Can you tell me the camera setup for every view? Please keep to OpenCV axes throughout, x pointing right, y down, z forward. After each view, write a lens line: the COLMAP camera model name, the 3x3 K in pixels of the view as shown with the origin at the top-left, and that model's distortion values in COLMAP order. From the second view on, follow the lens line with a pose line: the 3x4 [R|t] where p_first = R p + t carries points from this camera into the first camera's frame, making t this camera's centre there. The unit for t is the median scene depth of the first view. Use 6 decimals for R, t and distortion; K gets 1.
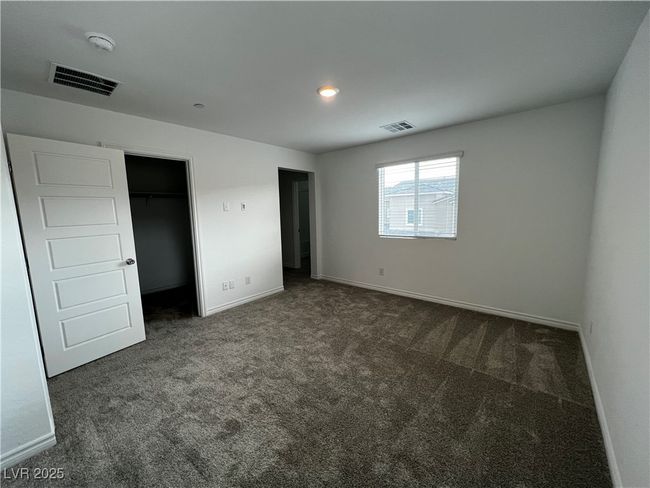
lens RADIAL K [[260.8, 0, 324.8], [0, 260.8, 244.0], [0, 0, 1]] dist [0.003973, 0.000284]
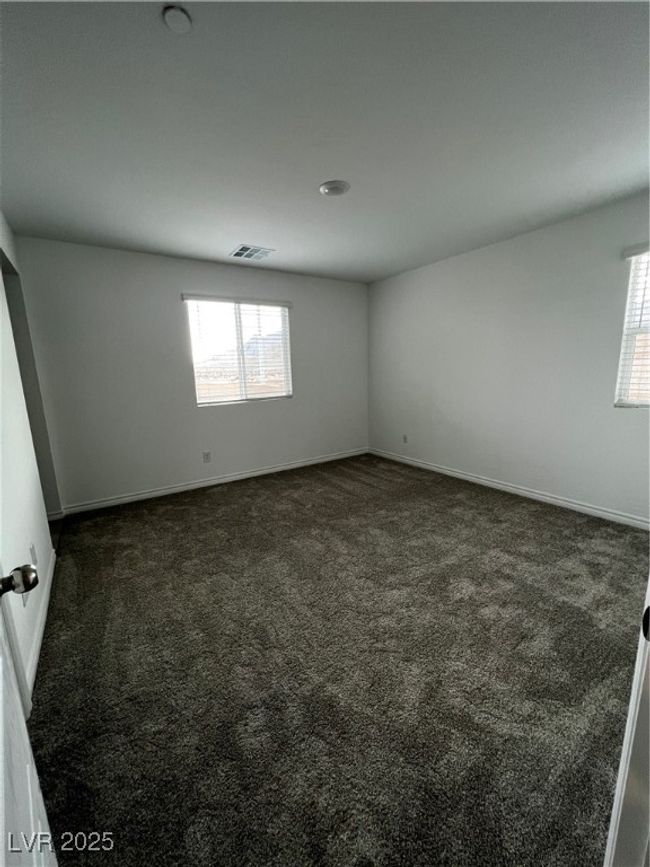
lens RADIAL K [[347.9, 0, 329.2], [0, 347.9, 435.5], [0, 0, 1]] dist [0.003973, 0.000284]
pose [[0.262772, -0.162797, 0.951025, -0.631368], [0.150645, 0.980497, 0.126219, -0.018007], [-0.953025, 0.110100, 0.282172, 0.497162]]
